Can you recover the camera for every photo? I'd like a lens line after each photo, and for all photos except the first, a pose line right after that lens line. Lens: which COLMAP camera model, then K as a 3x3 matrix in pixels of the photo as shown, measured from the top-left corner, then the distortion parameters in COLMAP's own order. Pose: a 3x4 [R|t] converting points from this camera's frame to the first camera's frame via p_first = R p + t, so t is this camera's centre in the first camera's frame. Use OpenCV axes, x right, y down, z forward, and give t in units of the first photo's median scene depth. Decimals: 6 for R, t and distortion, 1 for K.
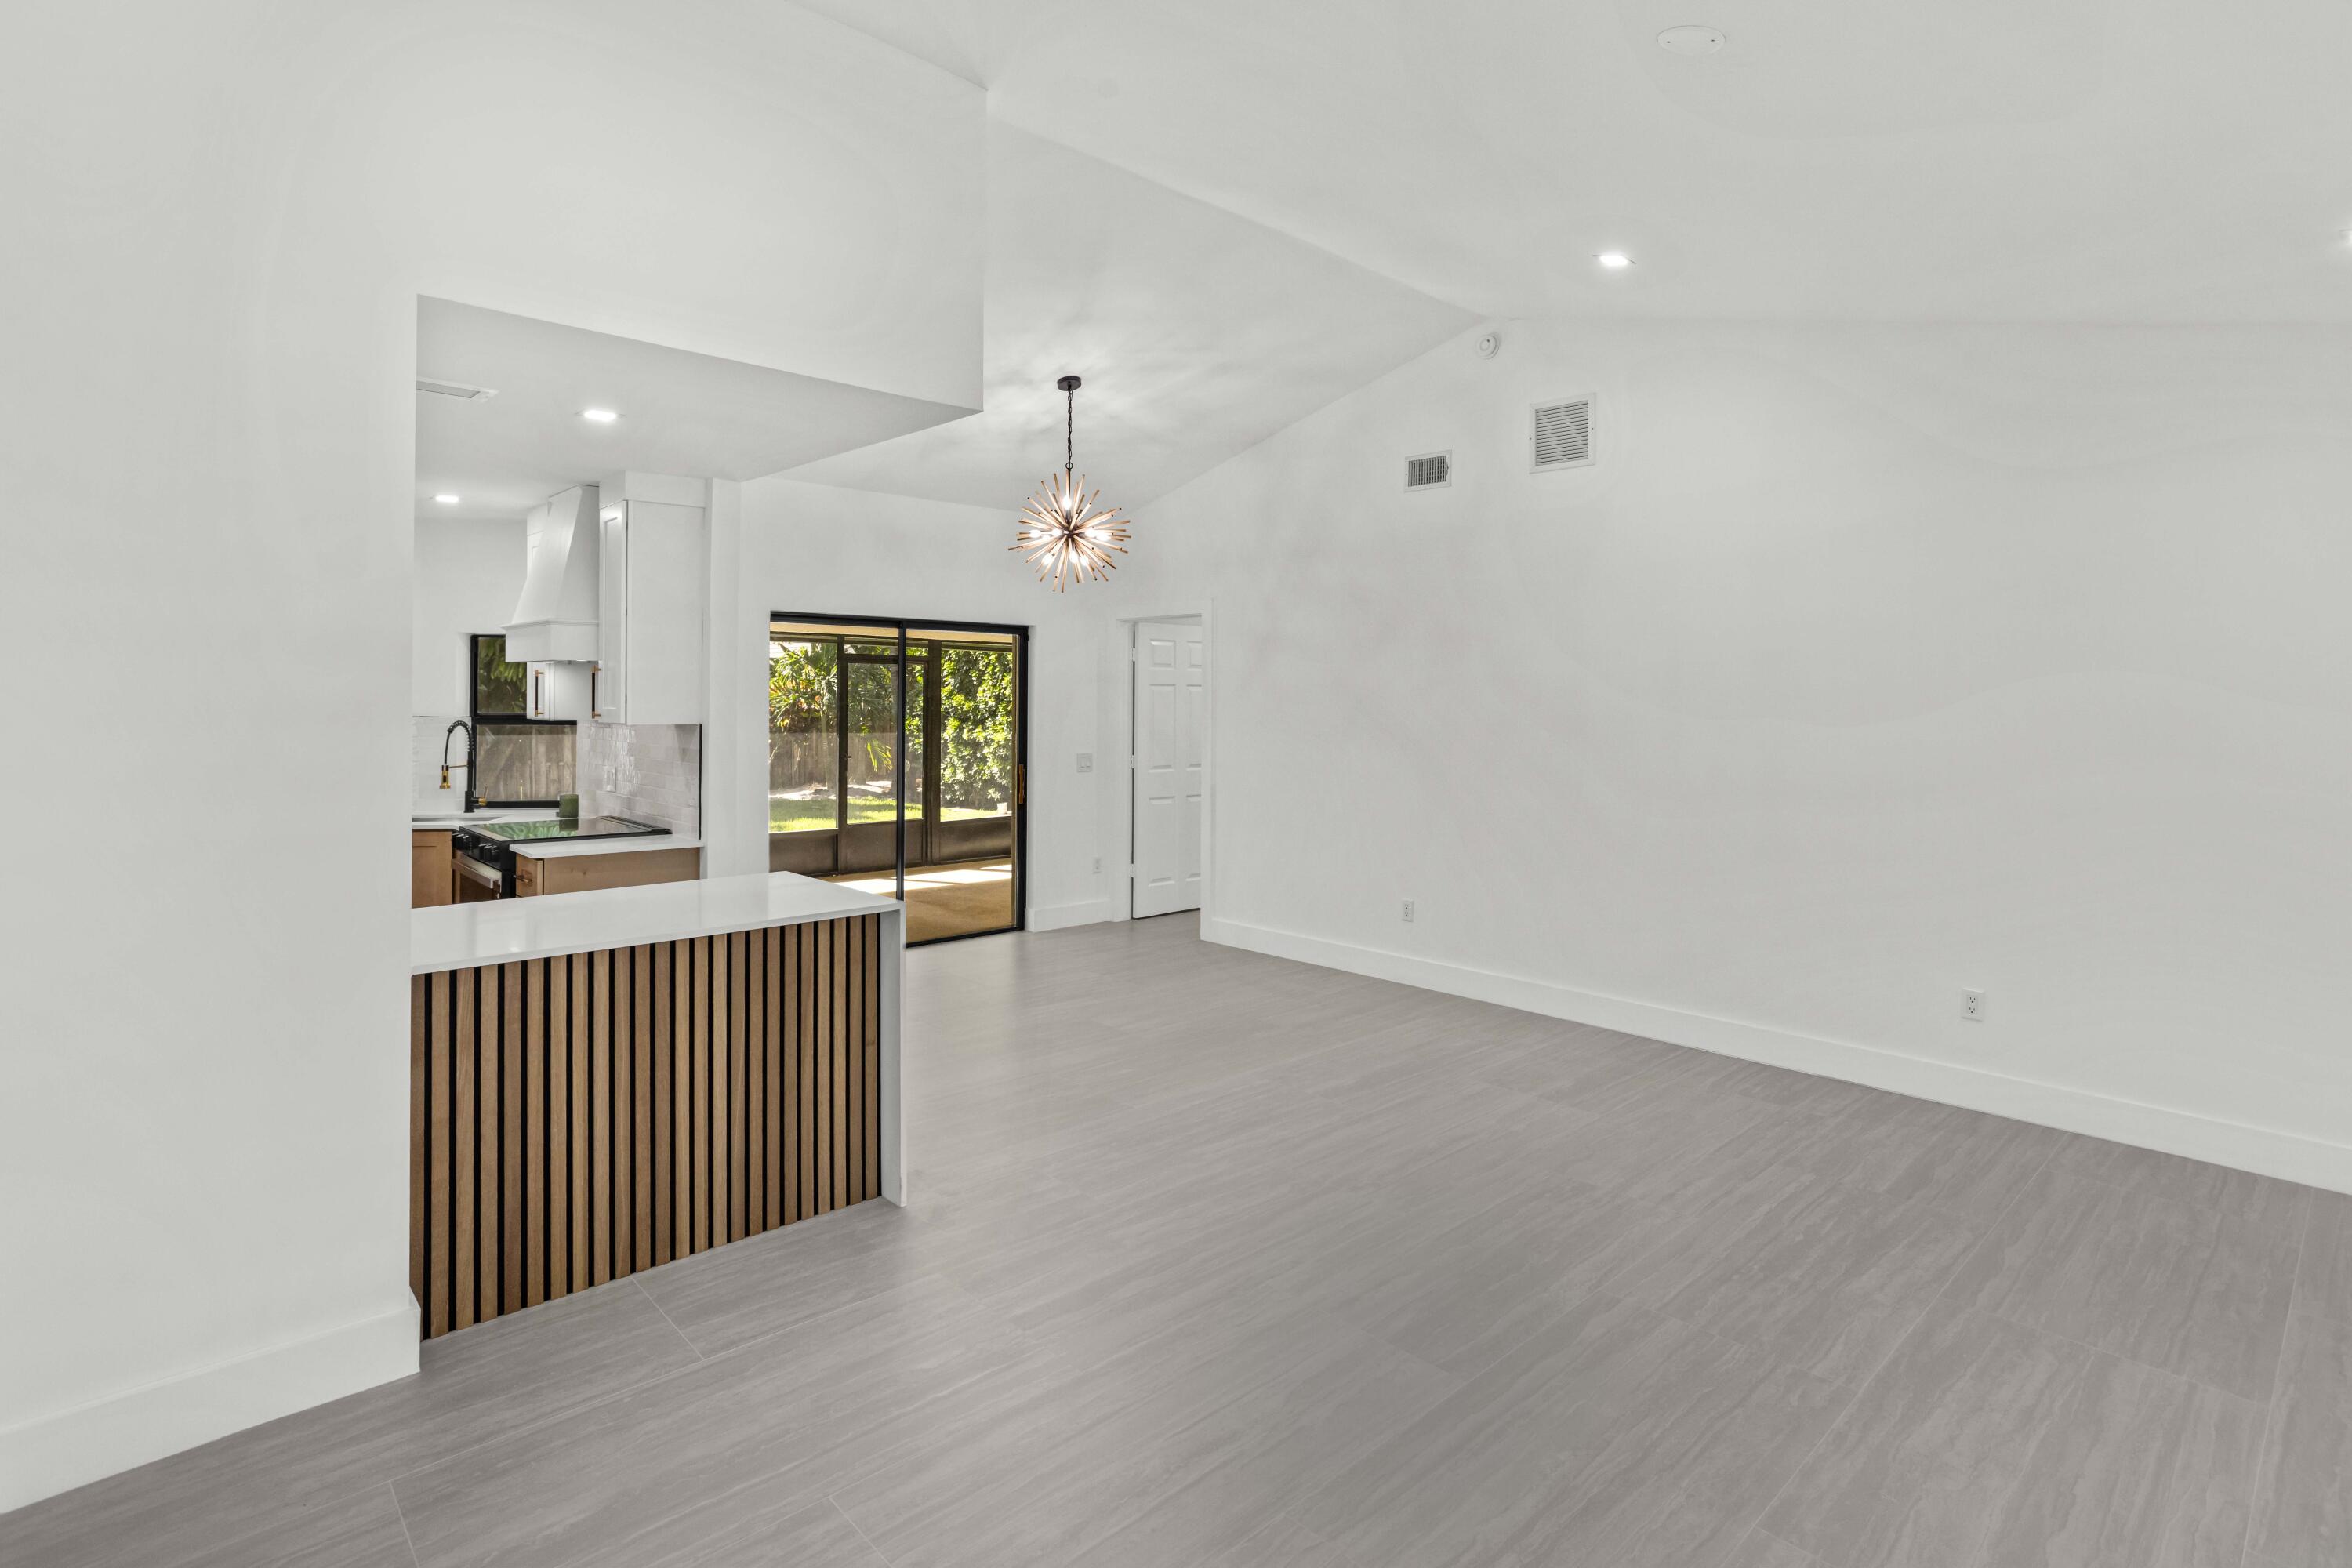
lens RADIAL K [[1113.5, 0, 1210.6], [0, 1113.5, 764.6], [0, 0, 1]] dist [-0.000877, 0.000359]
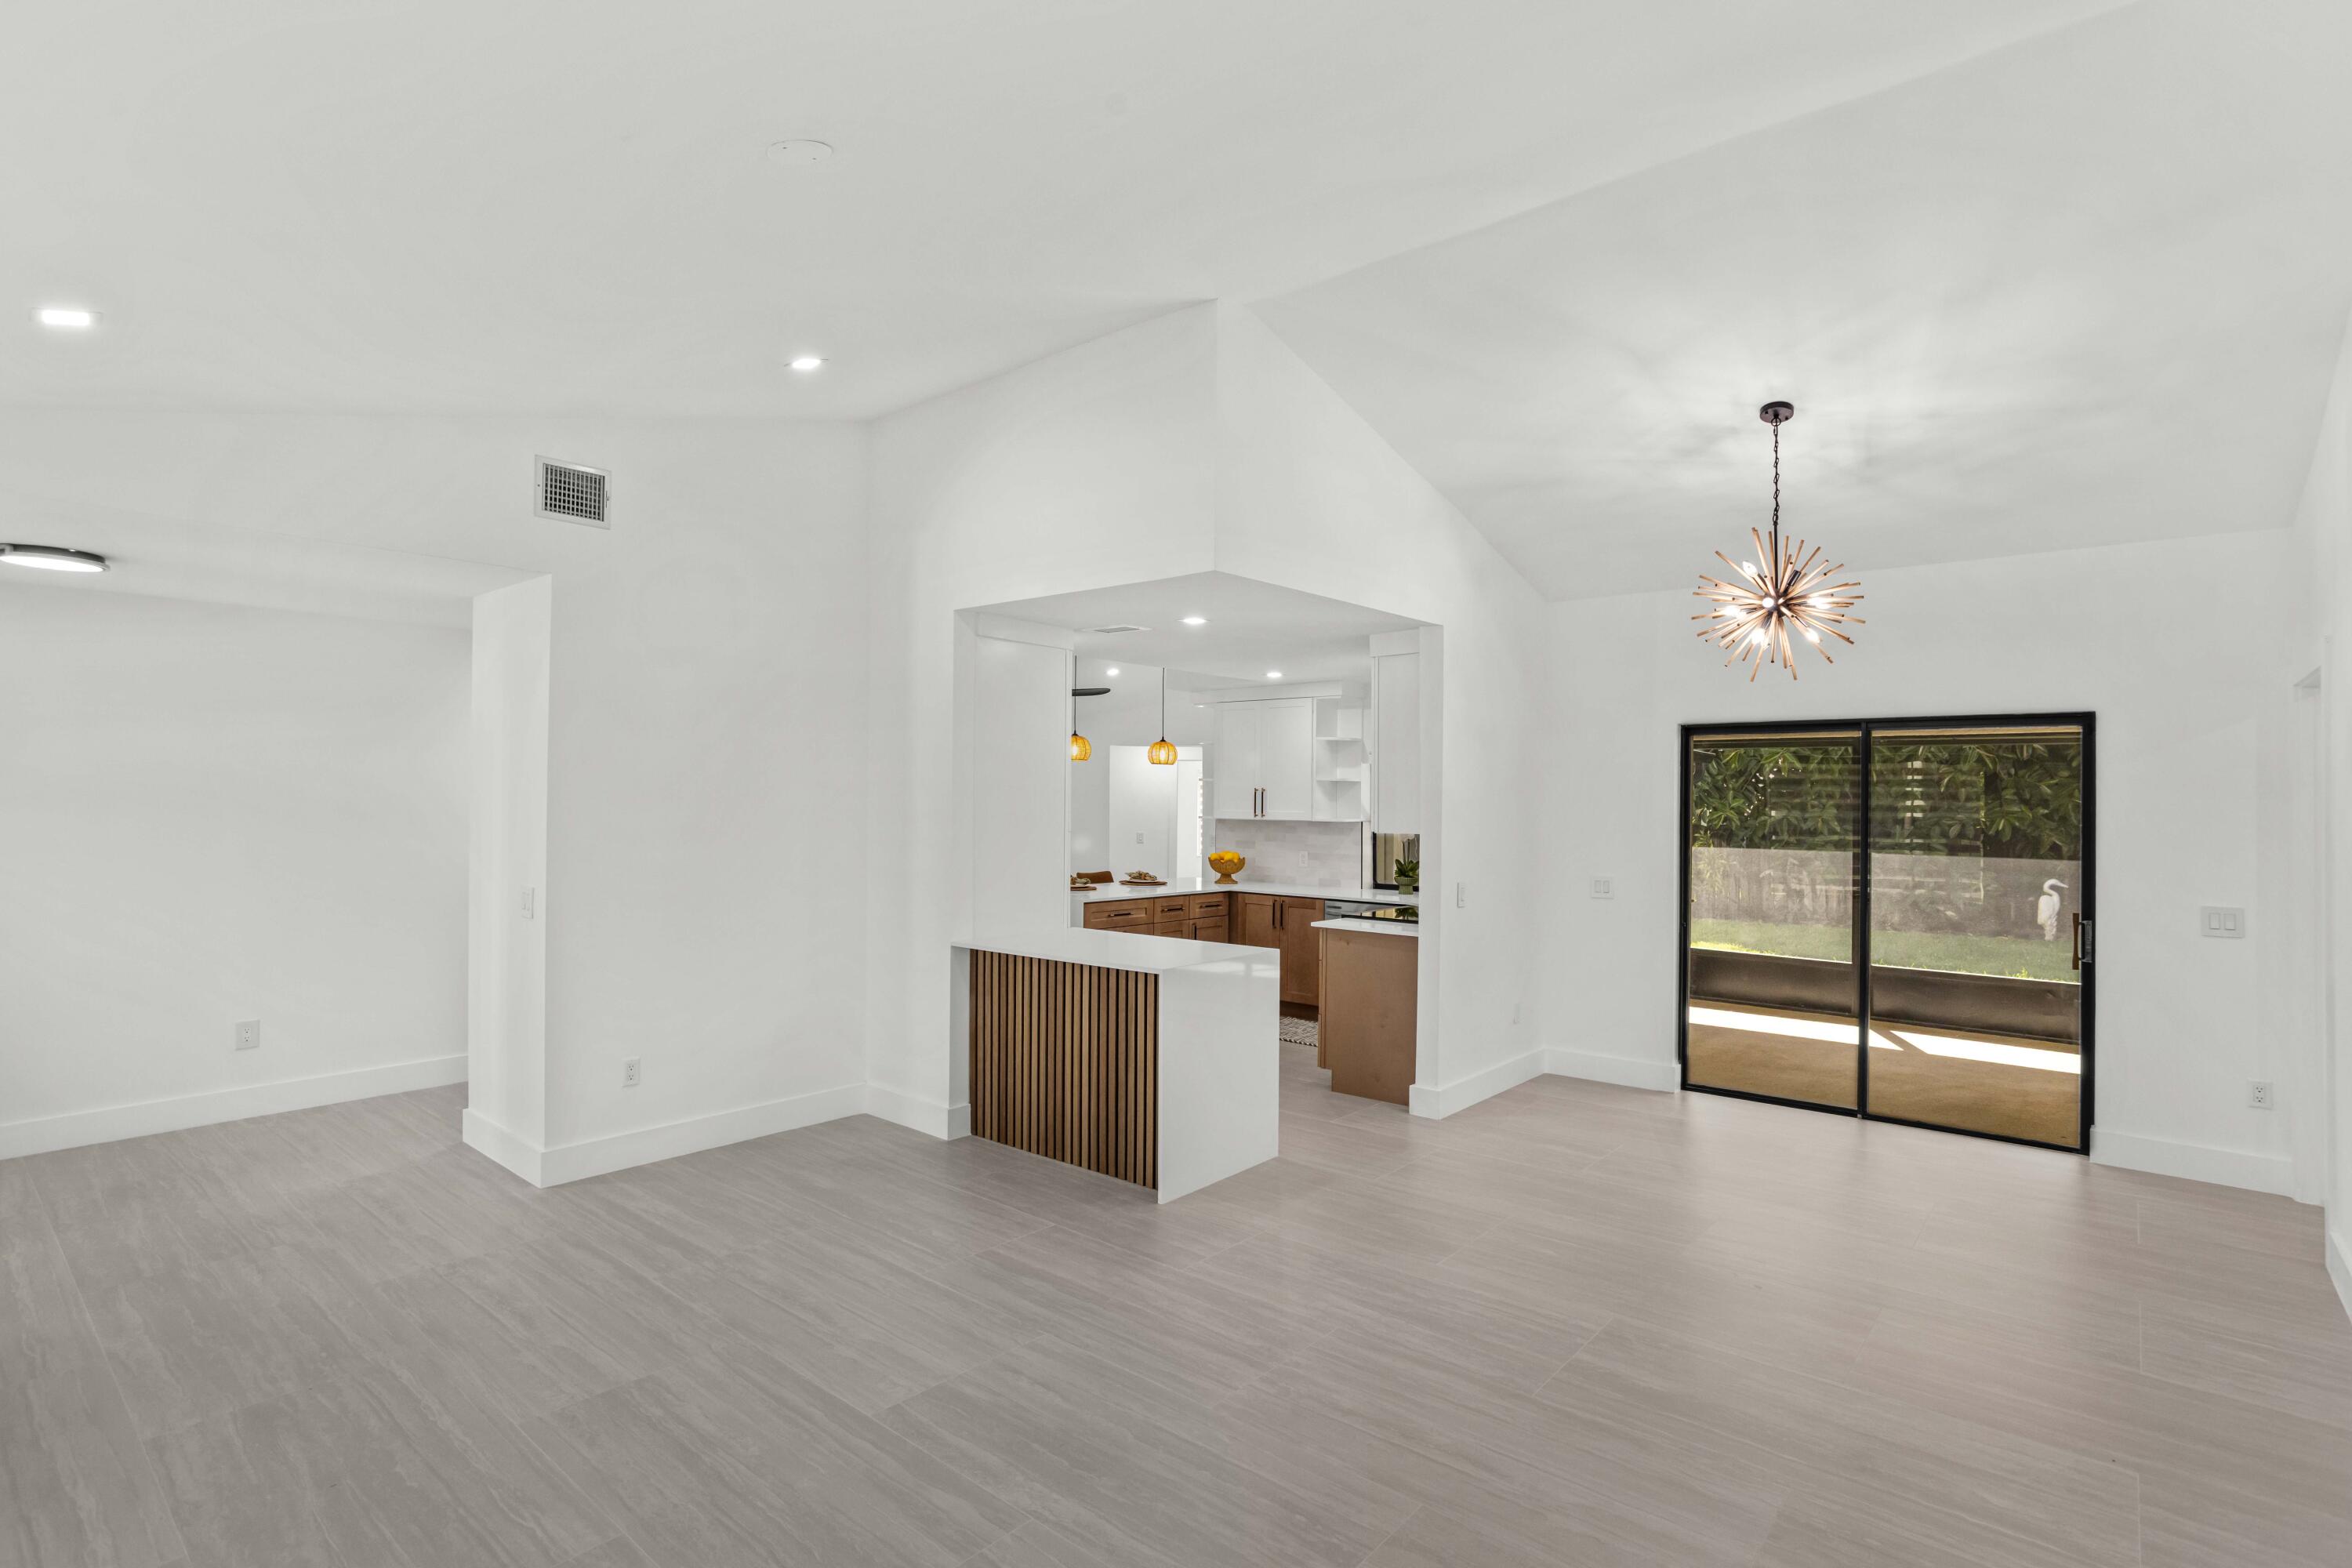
lens RADIAL K [[1146.6, 0, 1183.6], [0, 1146.6, 782.9], [0, 0, 1]] dist [0.000047, 0.000055]
pose [[0.090647, -0.037031, -0.995194, 1.008552], [-0.050868, 0.997832, -0.041762, -0.036367], [0.994583, 0.054410, 0.088567, 0.826823]]
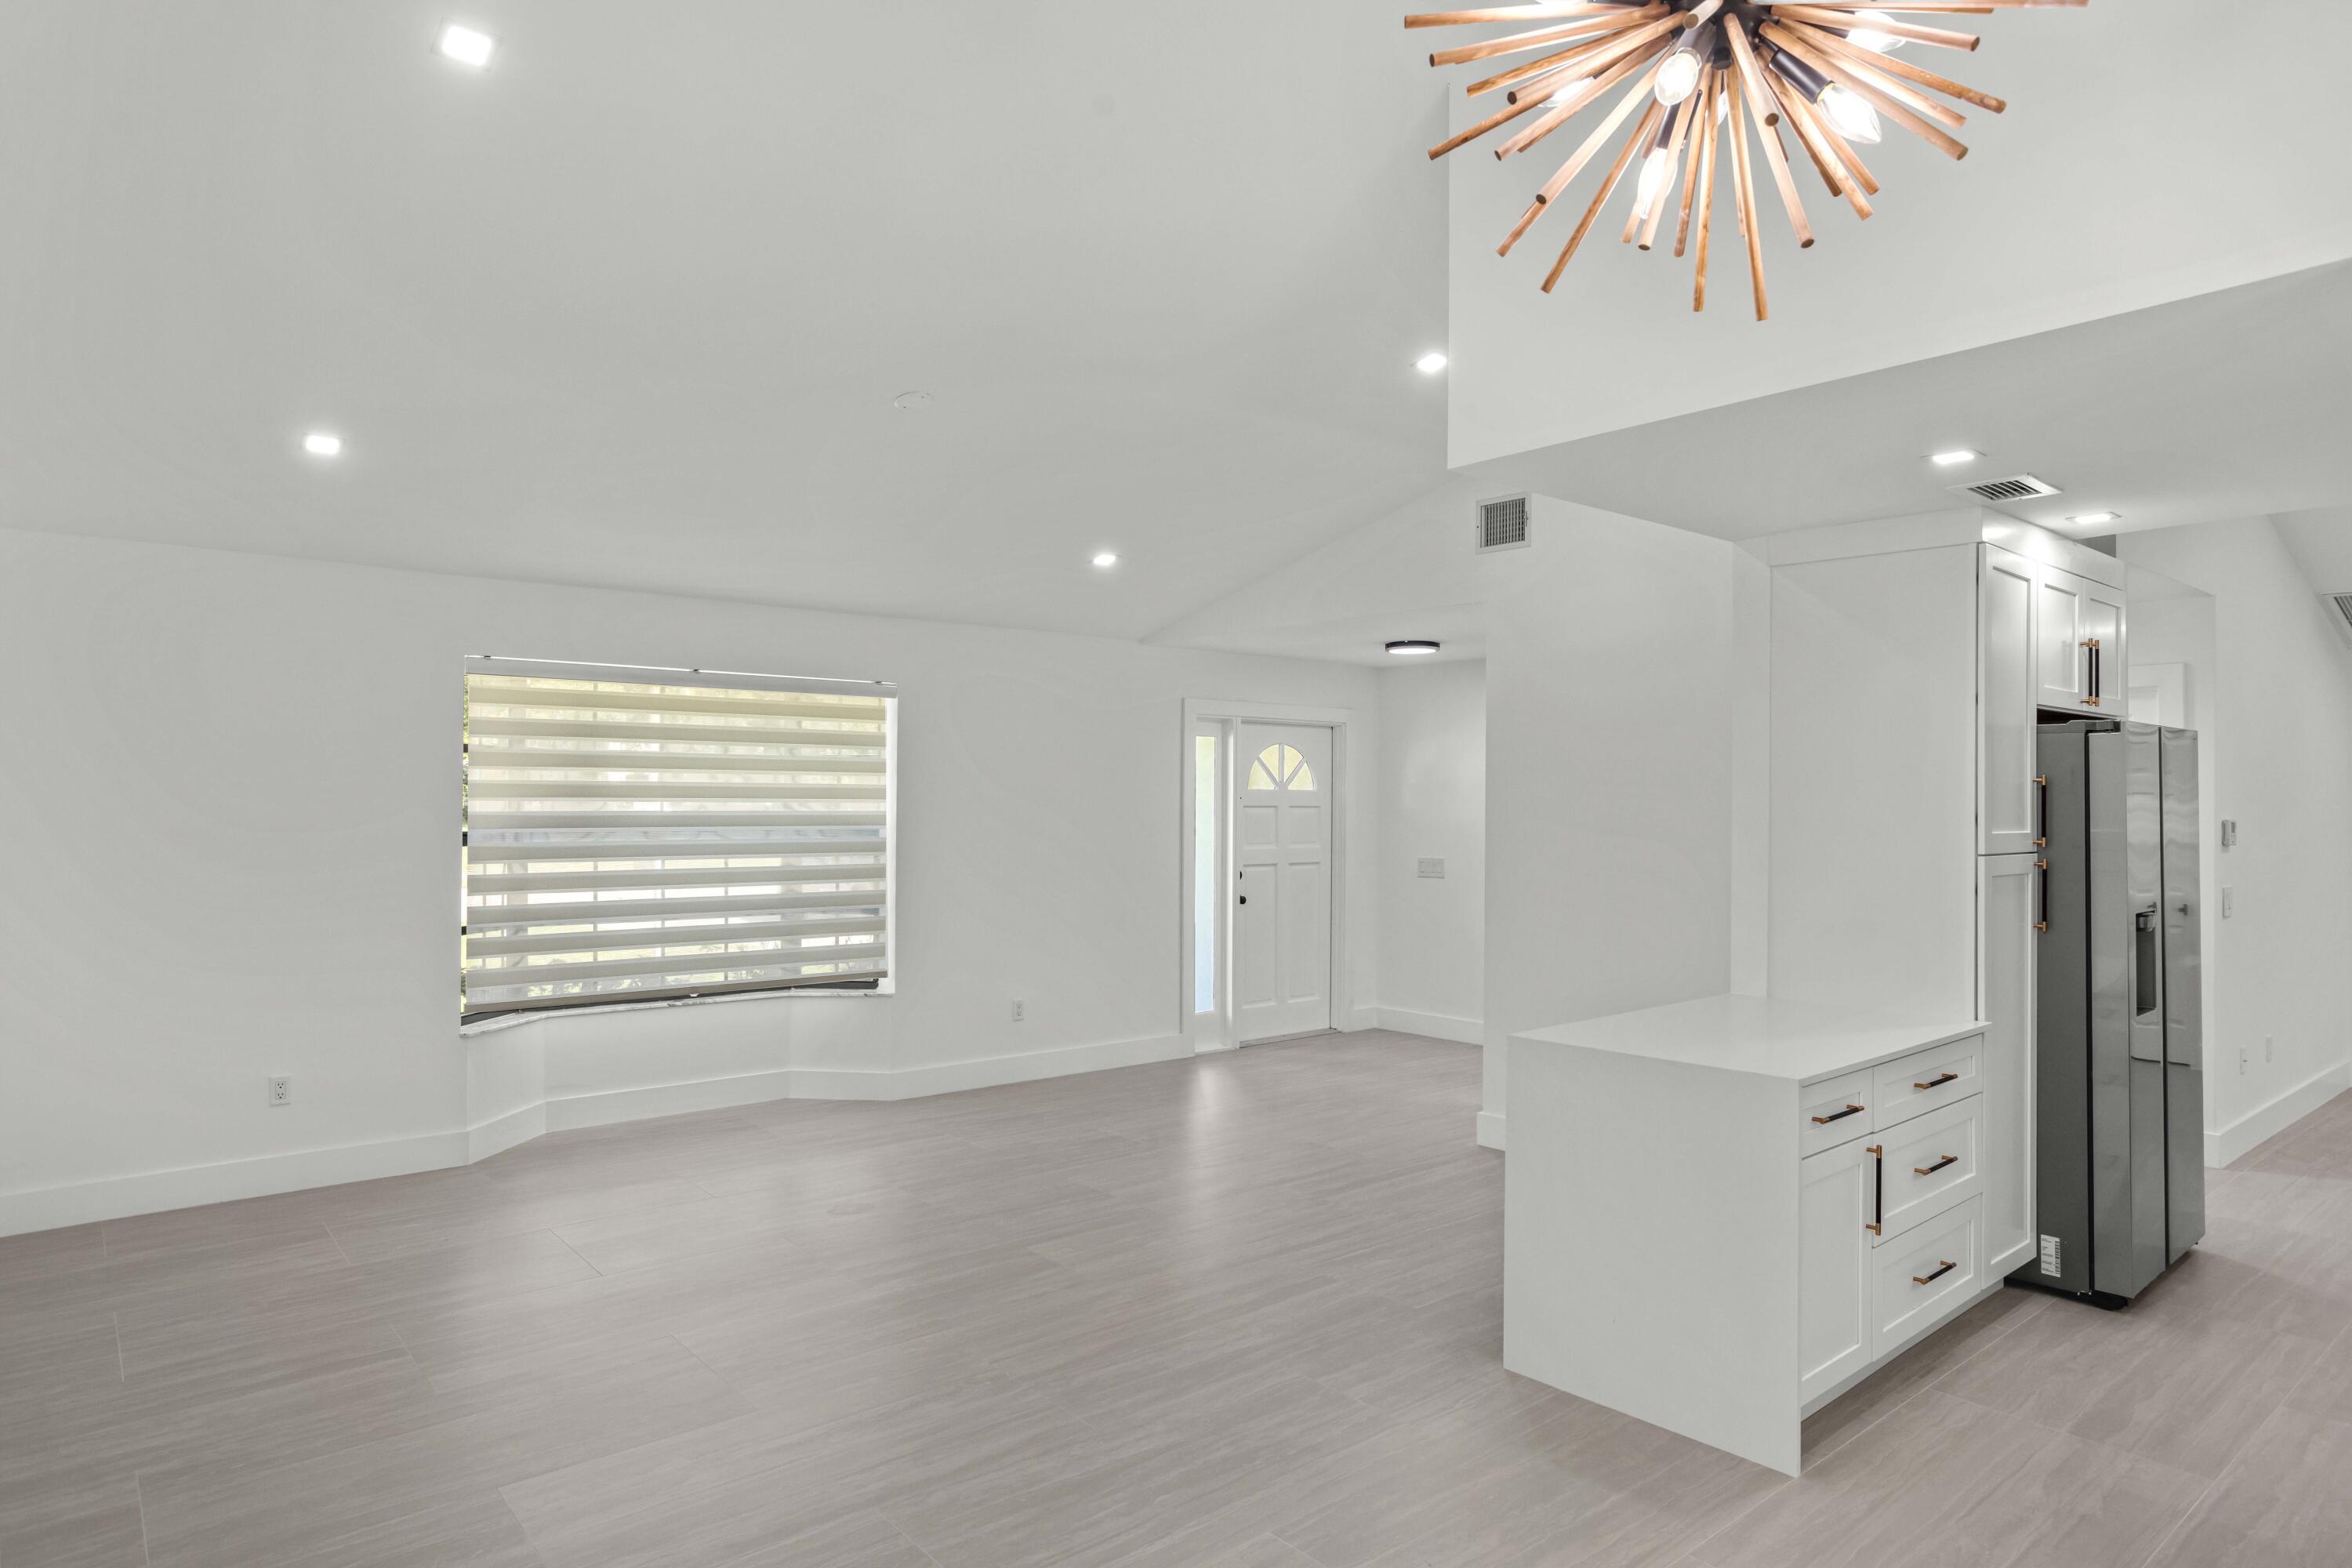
lens RADIAL K [[1400.2, 0, 1174.6], [0, 1400.2, 772.8], [0, 0, 1]] dist [-0.010563, 0.076892]
pose [[-0.995308, -0.021634, 0.094313, -0.093364], [-0.019238, 0.999471, 0.026240, -0.111605], [-0.094831, 0.024302, -0.995197, 2.024064]]
